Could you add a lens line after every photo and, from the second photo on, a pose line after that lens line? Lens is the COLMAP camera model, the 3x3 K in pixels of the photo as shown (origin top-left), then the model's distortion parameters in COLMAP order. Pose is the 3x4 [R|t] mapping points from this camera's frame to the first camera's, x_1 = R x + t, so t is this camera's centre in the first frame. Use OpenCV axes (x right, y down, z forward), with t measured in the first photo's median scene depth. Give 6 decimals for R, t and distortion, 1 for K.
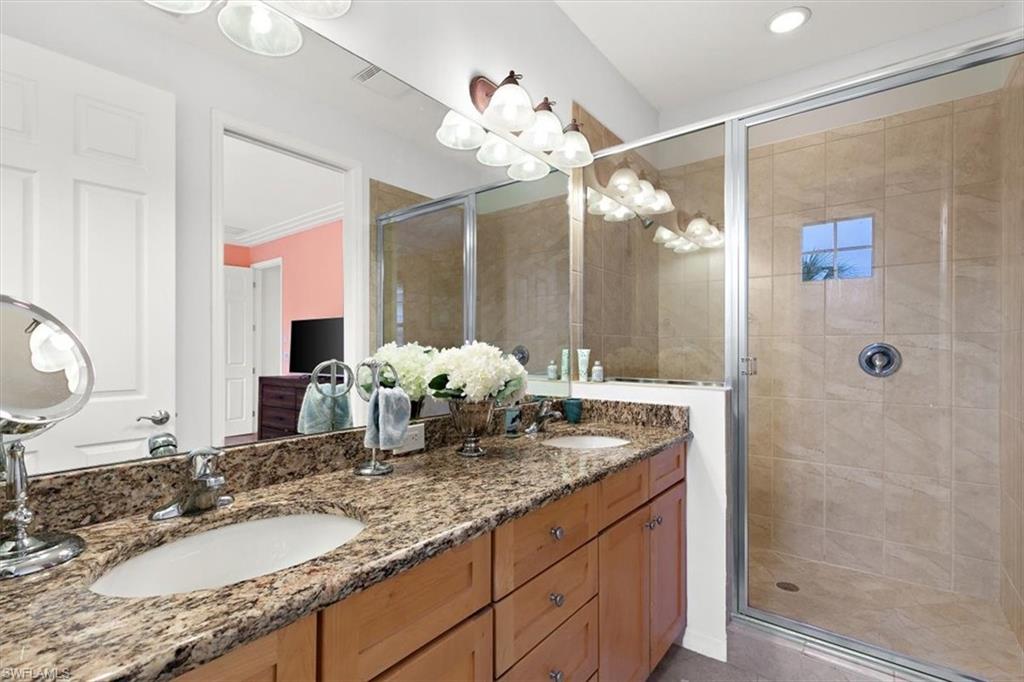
lens RADIAL K [[474.9, 0, 510.4], [0, 474.9, 347.5], [0, 0, 1]] dist [0.009324, 0.000092]
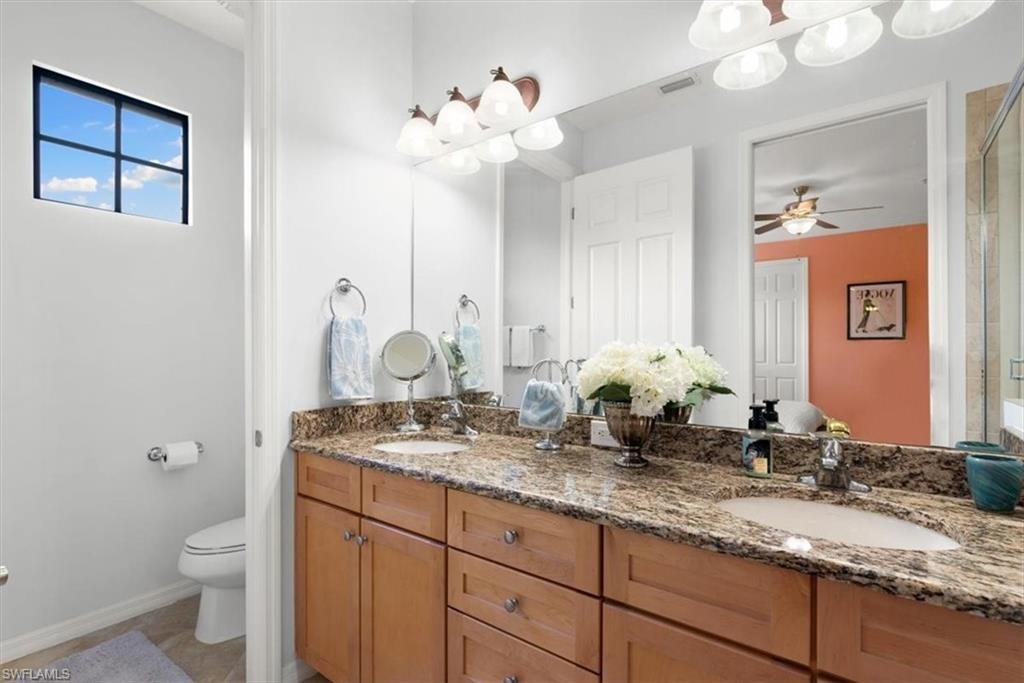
lens RADIAL K [[474.9, 0, 510.4], [0, 474.9, 348.0], [0, 0, 1]] dist [0.009324, 0.000092]
pose [[0.017328, -0.003582, -0.999843, 1.083520], [0.008795, 0.999955, -0.003430, 0.002404], [0.999811, -0.008734, 0.017359, 0.982851]]
